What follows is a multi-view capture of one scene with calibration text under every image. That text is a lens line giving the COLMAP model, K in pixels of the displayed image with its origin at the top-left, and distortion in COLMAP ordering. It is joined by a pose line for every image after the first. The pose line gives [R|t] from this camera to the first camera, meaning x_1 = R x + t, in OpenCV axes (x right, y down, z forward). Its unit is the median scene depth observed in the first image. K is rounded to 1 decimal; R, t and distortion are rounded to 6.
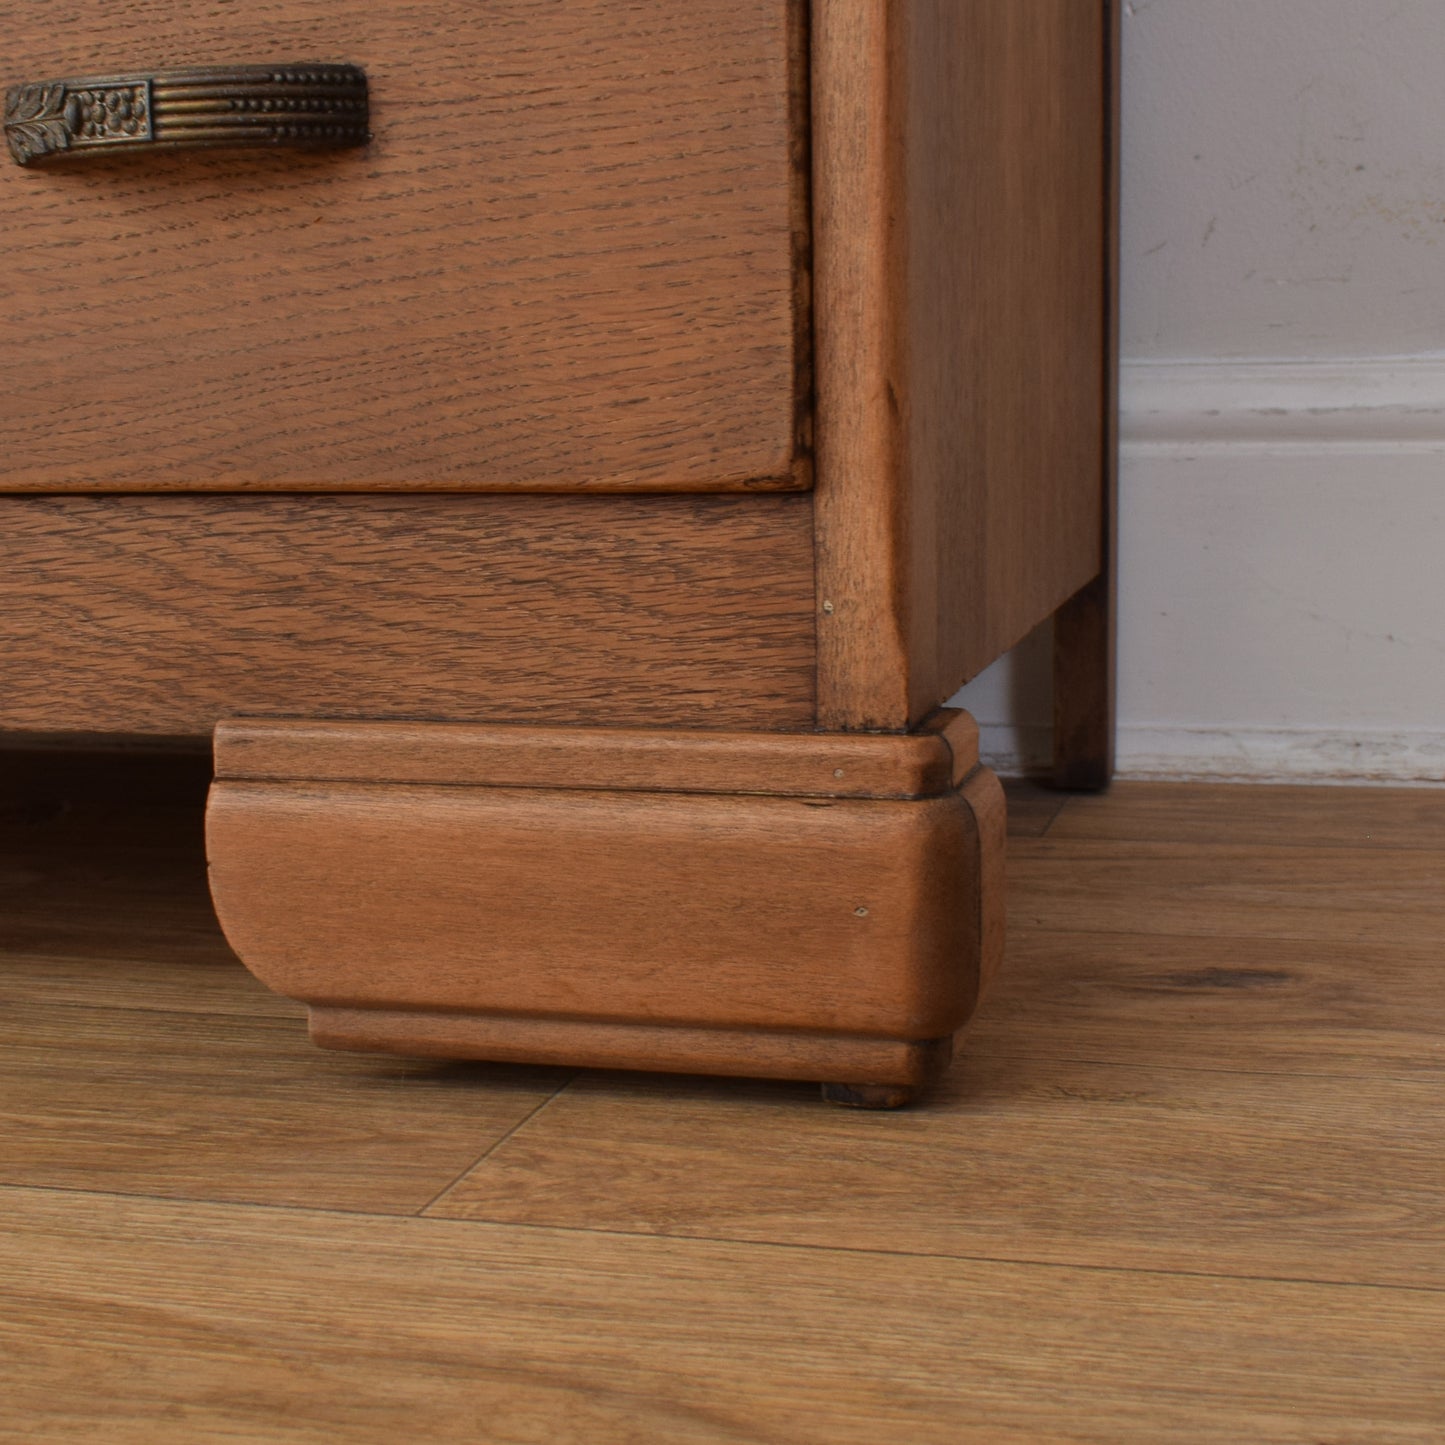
lens RADIAL K [[2651.1, 0, 649.1], [0, 2651.1, 687.8], [0, 0, 1]] dist [-0.024830, 0.000000]
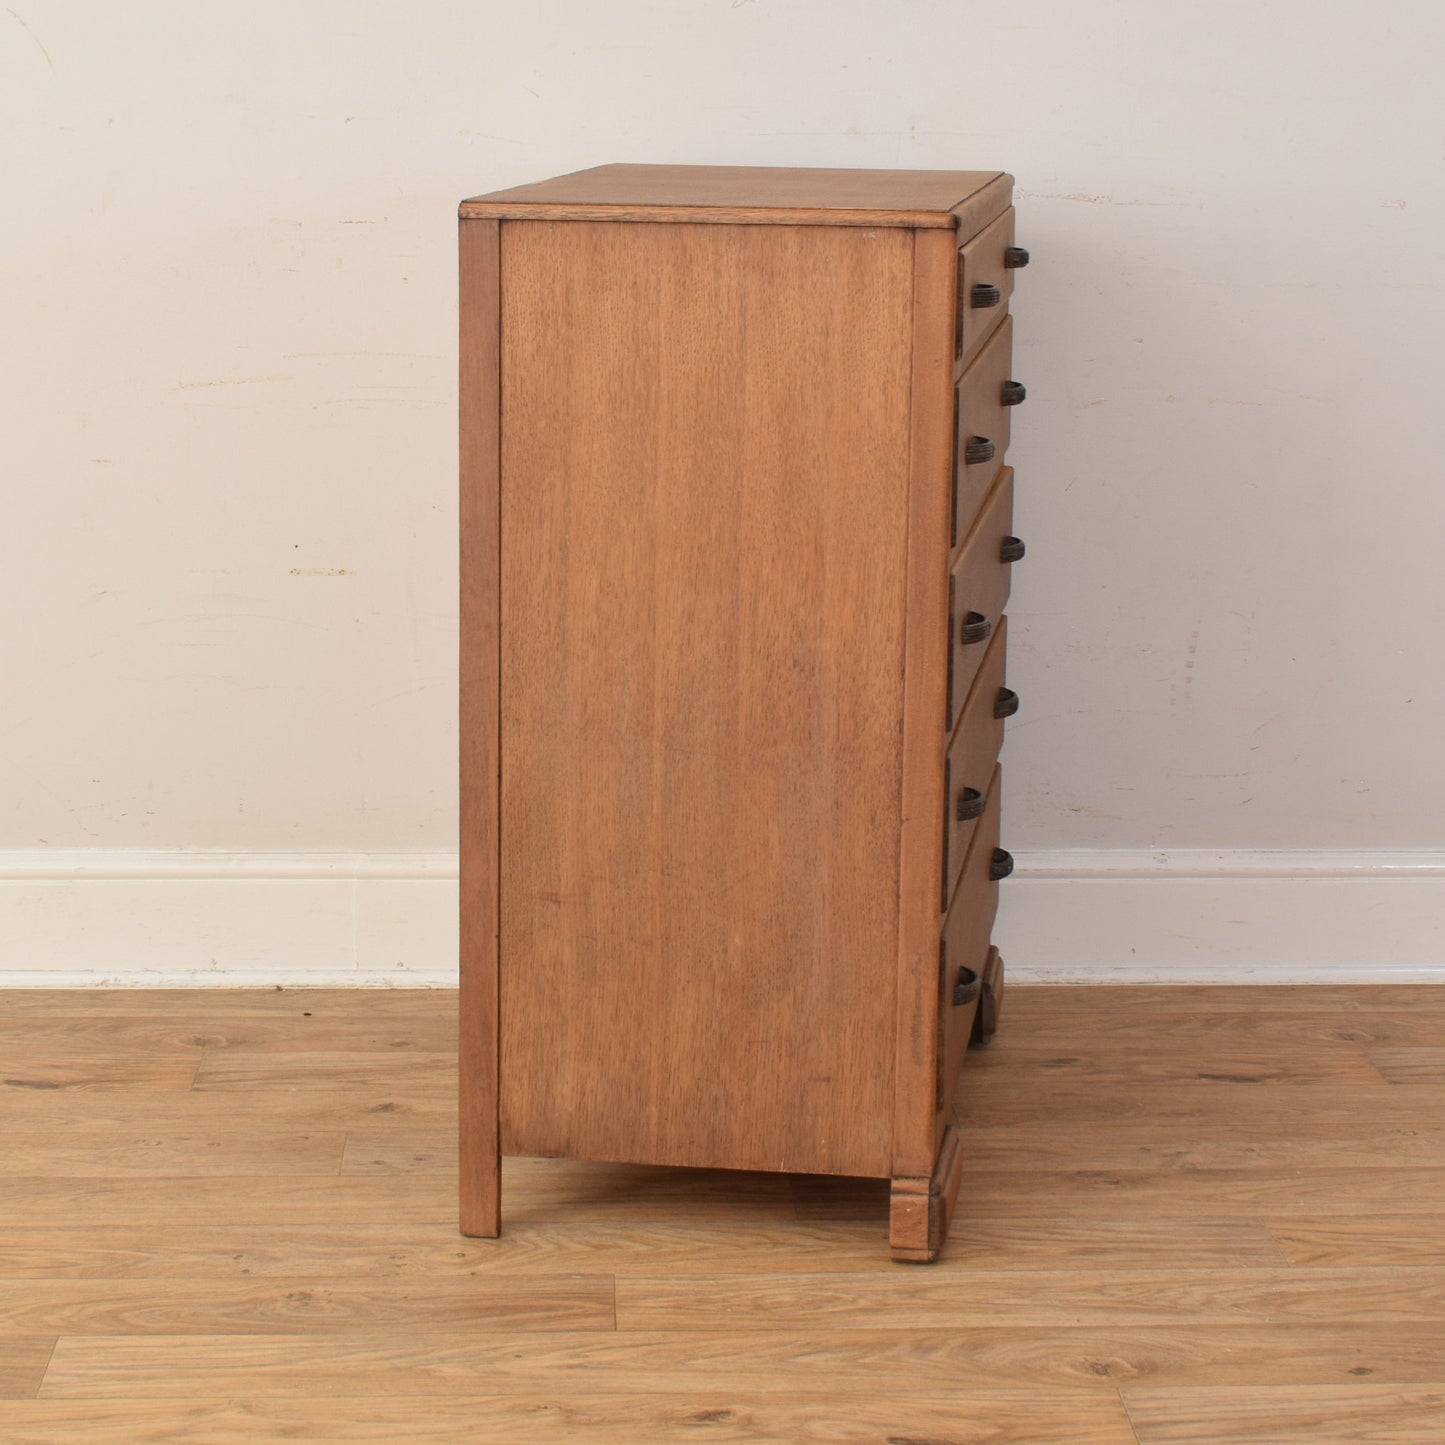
lens RADIAL K [[3405.6, 0, 728.0], [0, 3405.6, 717.3], [0, 0, 1]] dist [-0.063121, 0.000000]
pose [[0.945074, -0.038143, 0.324622, -2.393687], [0.018195, 0.997767, 0.064265, -0.939155], [-0.326349, -0.054829, 0.943658, -4.609599]]
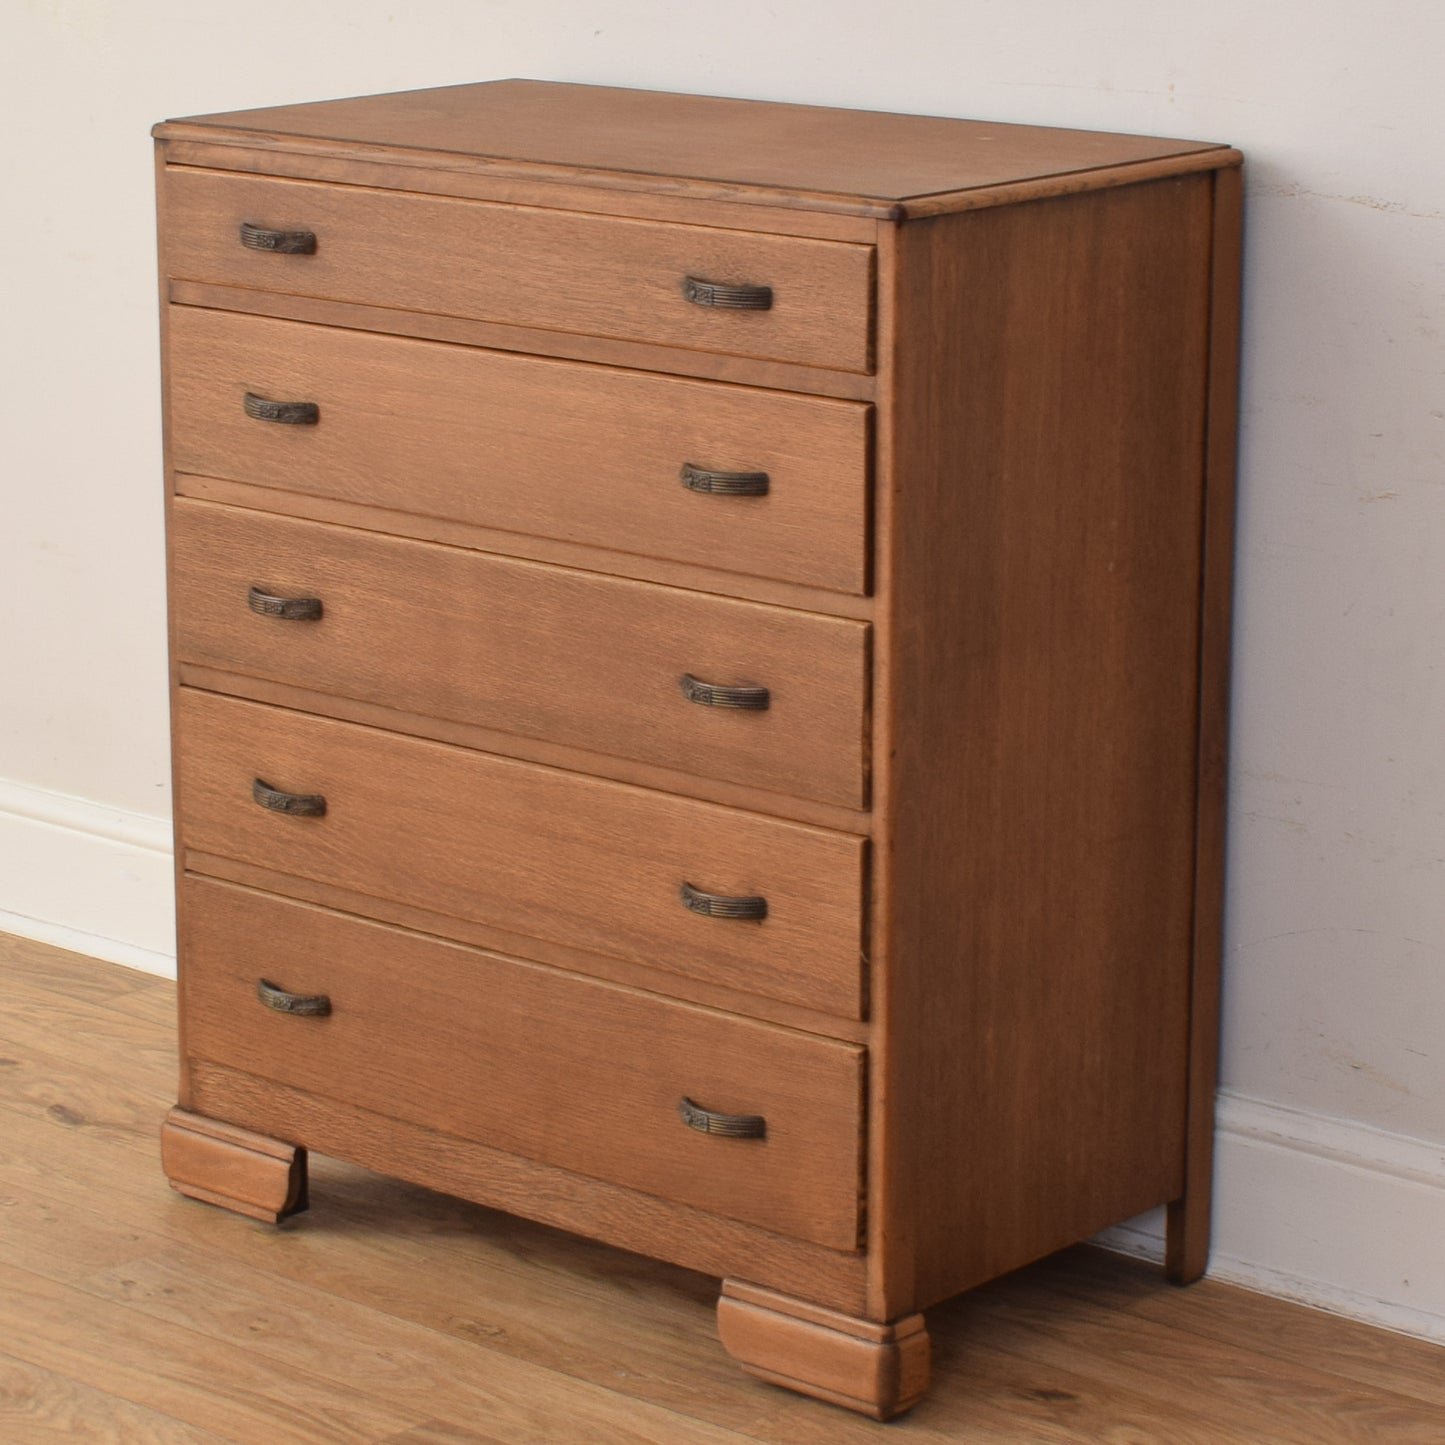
lens RADIAL K [[4686.6, 0, 693.5], [0, 4686.6, 650.3], [0, 0, 1]] dist [-0.049504, 0.000000]
pose [[0.903609, 0.117535, -0.411917, 2.334041], [-0.078956, 0.990844, 0.109522, -1.538931], [0.421018, -0.066442, 0.904615, -4.727928]]
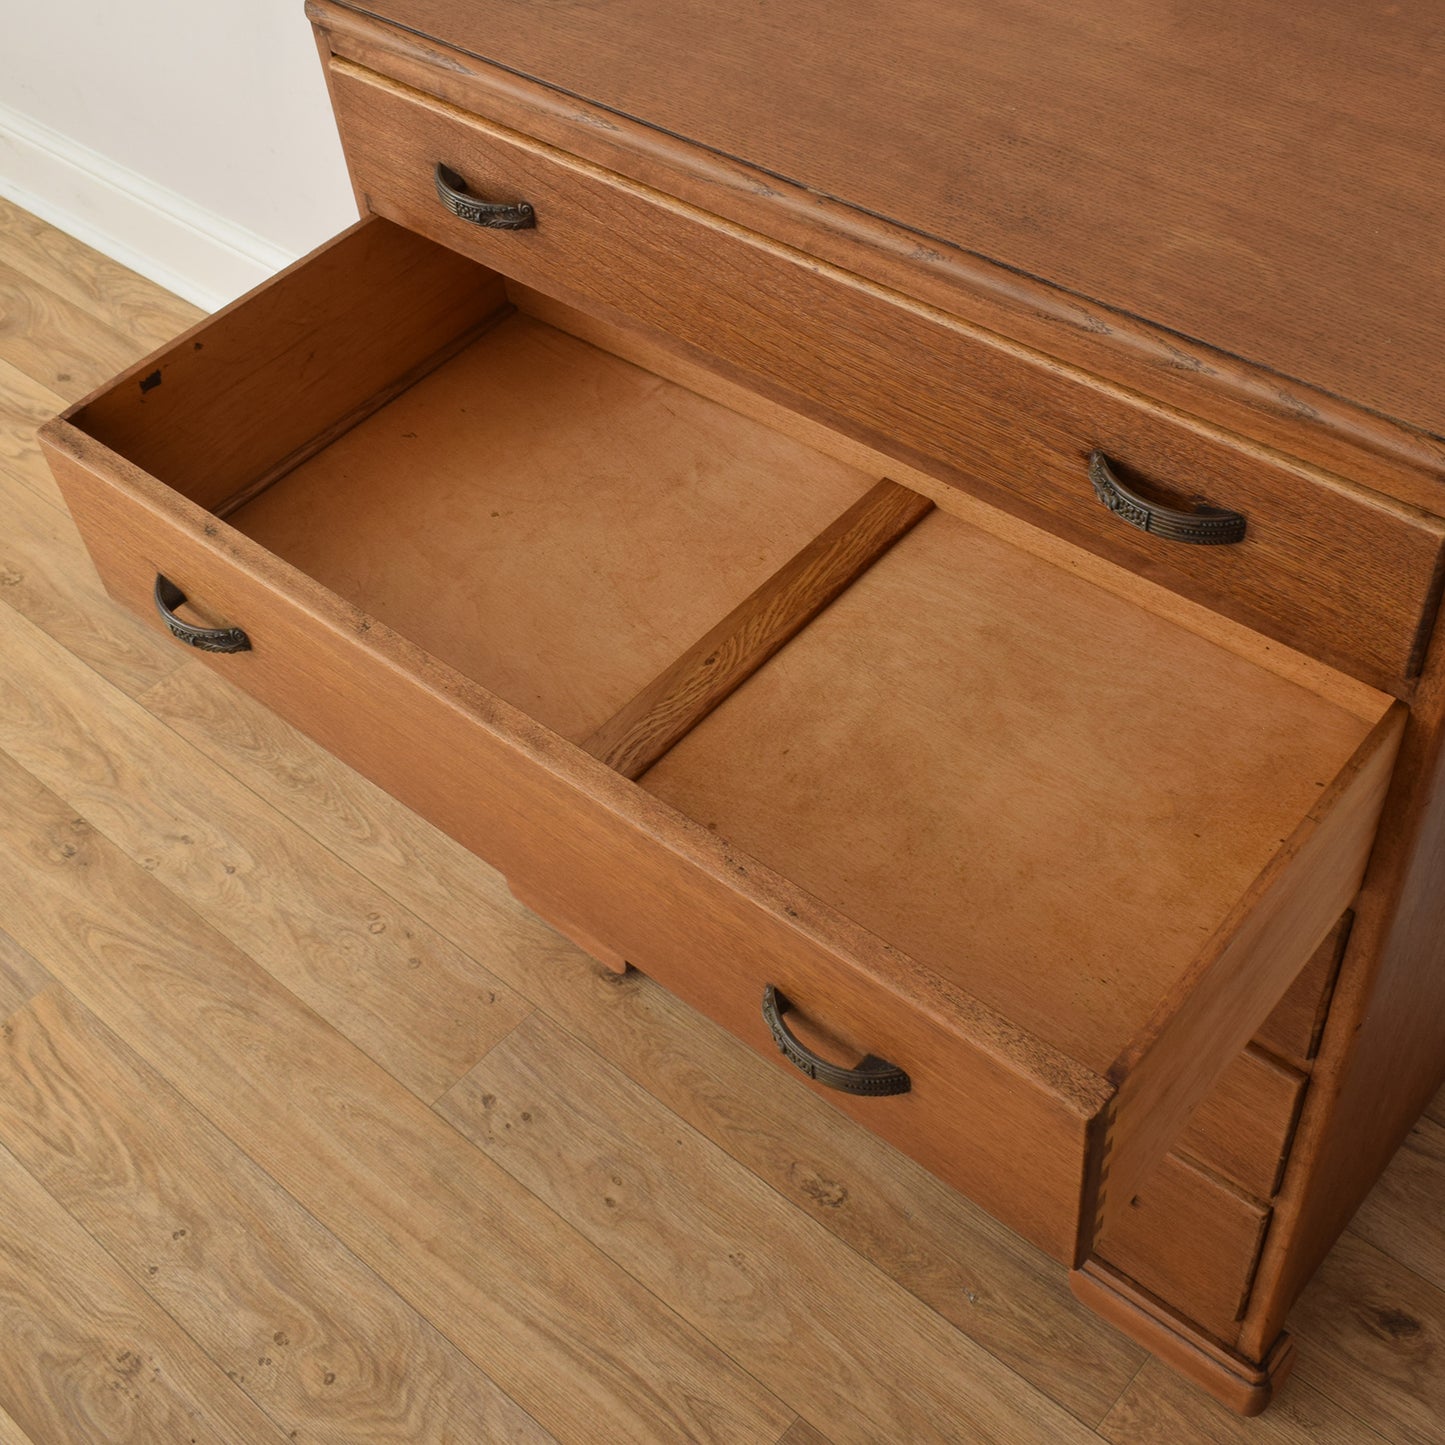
lens RADIAL K [[1876.2, 0, 761.8], [0, 1876.2, 628.7], [0, 0, 1]] dist [-0.021546, 0.000000]
pose [[0.908148, 0.269158, -0.320656, 0.029786], [-0.014841, 0.786149, 0.617859, -2.220976], [0.418385, -0.556349, 0.717934, -0.499565]]
